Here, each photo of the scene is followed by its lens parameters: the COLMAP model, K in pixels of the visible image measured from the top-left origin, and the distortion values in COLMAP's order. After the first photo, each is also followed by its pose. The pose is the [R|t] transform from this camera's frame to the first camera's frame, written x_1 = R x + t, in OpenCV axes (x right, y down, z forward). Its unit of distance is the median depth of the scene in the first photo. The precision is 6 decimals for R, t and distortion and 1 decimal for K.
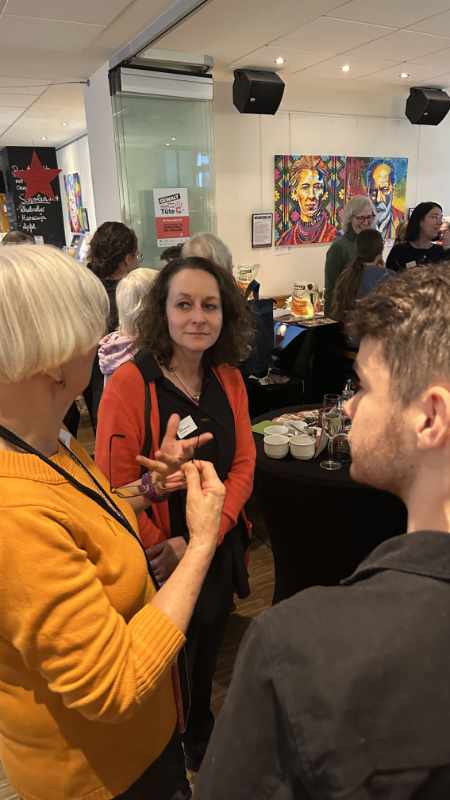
lens RADIAL K [[569.3, 0, 219.1], [0, 569.3, 404.2], [0, 0, 1]] dist [0.014095, -0.021232]
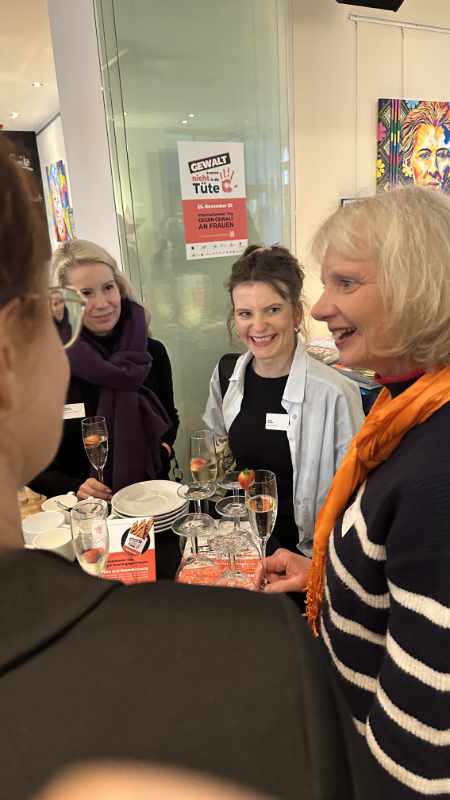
lens RADIAL K [[569.3, 0, 232.4], [0, 569.3, 398.9], [0, 0, 1]] dist [0.014095, -0.021232]
pose [[0.999708, -0.023723, 0.004673, -0.058943], [0.023838, 0.999372, -0.026234, -0.110076], [-0.004047, 0.026338, 0.999645, 0.398885]]
